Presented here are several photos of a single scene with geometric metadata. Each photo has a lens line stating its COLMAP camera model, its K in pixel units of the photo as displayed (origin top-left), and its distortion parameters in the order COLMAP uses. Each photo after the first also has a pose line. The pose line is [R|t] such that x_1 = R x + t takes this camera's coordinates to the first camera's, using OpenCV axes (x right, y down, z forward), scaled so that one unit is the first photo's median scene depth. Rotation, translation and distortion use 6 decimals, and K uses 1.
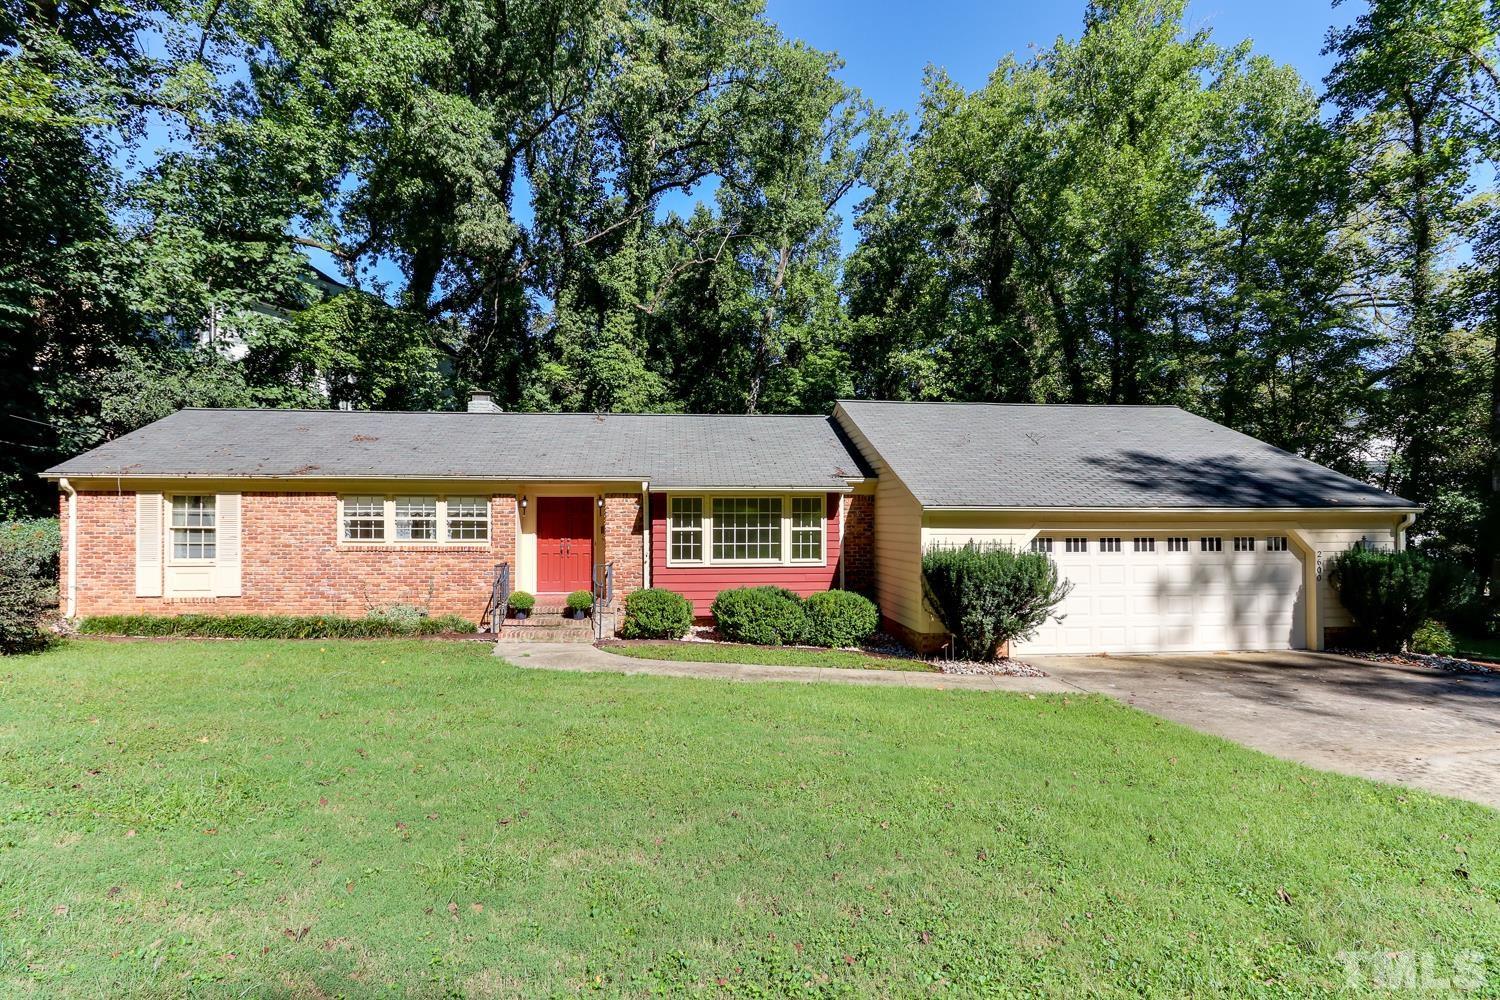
lens RADIAL K [[792.7, 0, 733.2], [0, 792.7, 510.3], [0, 0, 1]] dist [-0.002776, 0.002537]
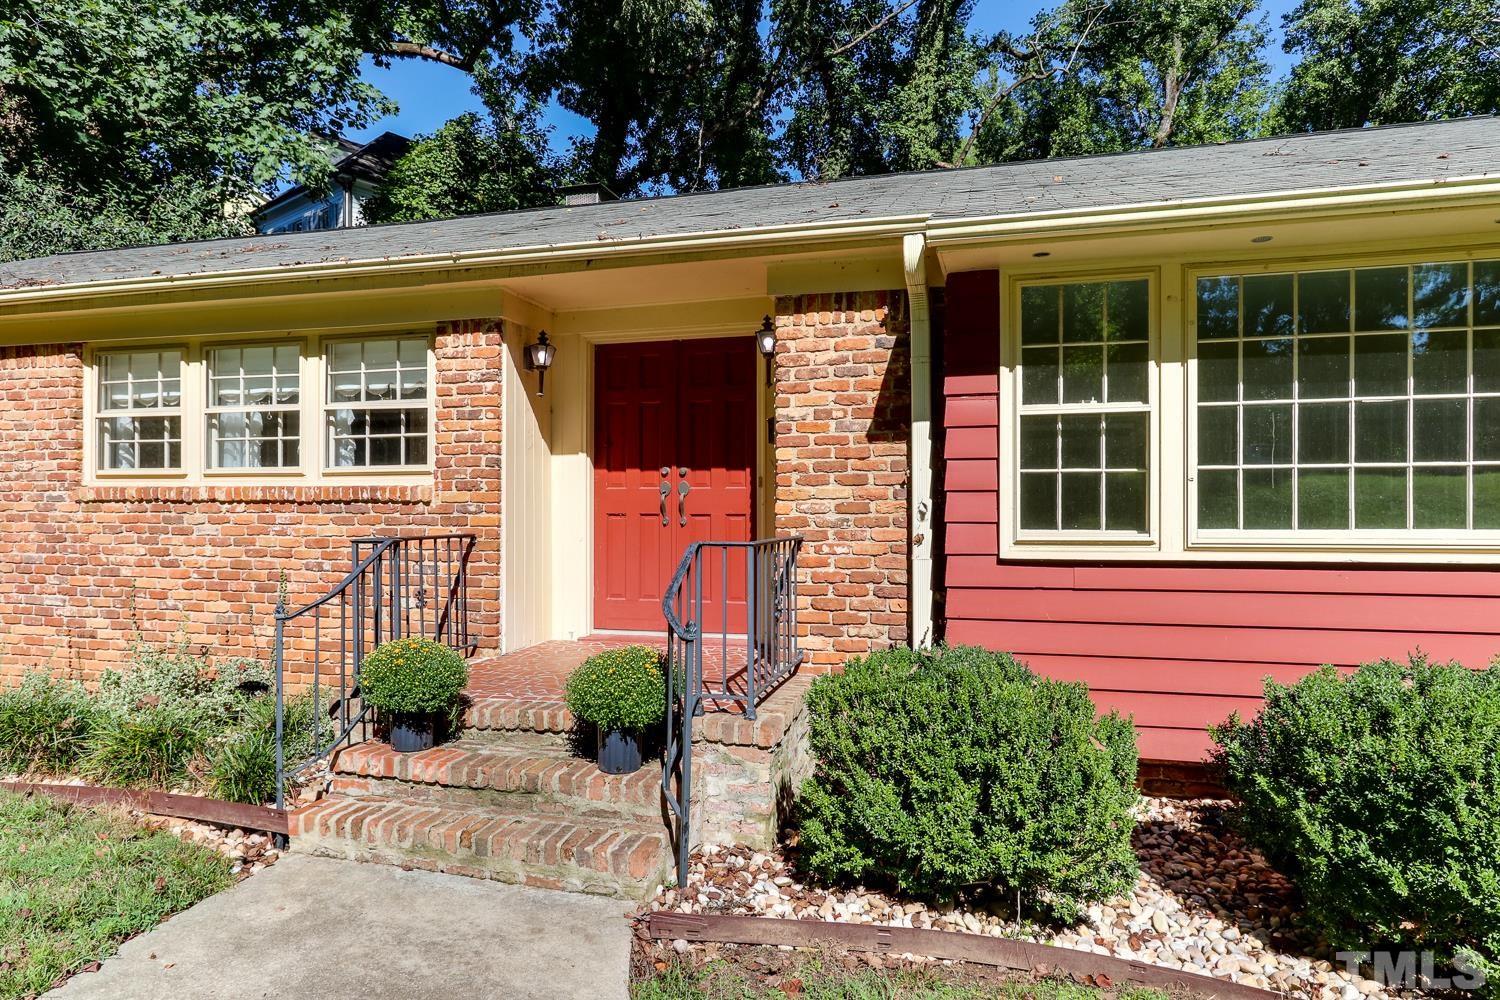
lens RADIAL K [[925.0, 0, 729.5], [0, 925.0, 511.6], [0, 0, 1]] dist [-0.006595, 0.001186]
pose [[0.938588, -0.001208, -0.345037, -0.062474], [0.004407, 0.999954, 0.008486, 0.053281], [0.345011, -0.009485, 0.938551, 0.686949]]
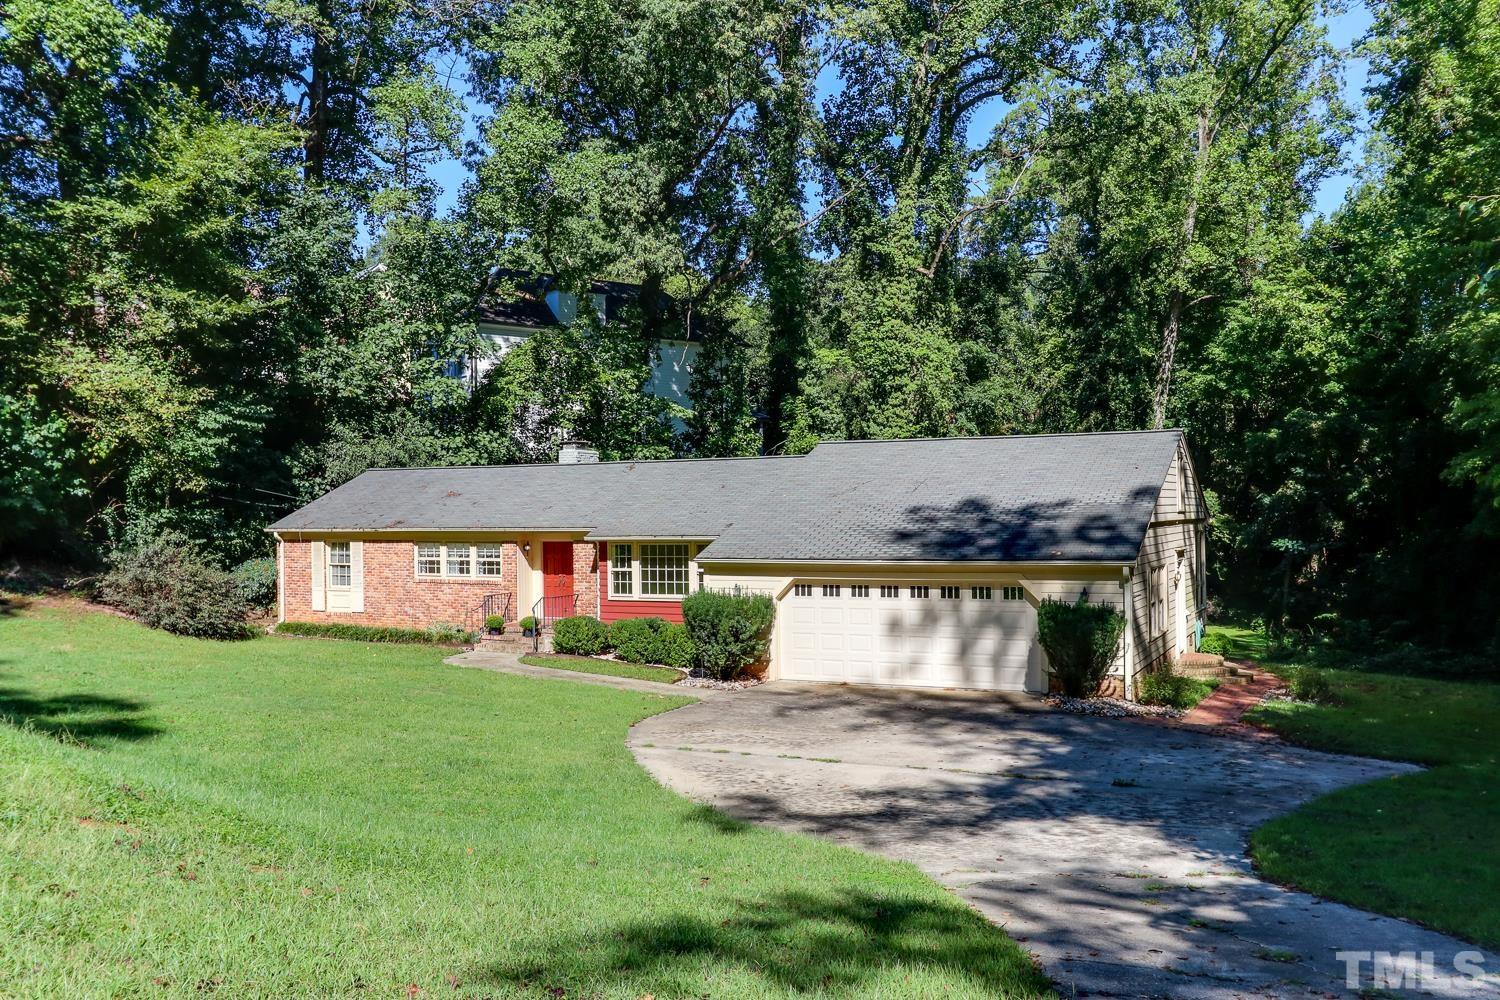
lens RADIAL K [[1281.3, 0, 702.3], [0, 1281.3, 501.9], [0, 0, 1]] dist [0.007543, 0.001587]
pose [[0.847223, -0.014523, -0.531040, 1.113784], [0.017218, 0.999852, 0.000126, -0.080170], [0.530959, -0.009250, 0.847347, -0.632658]]
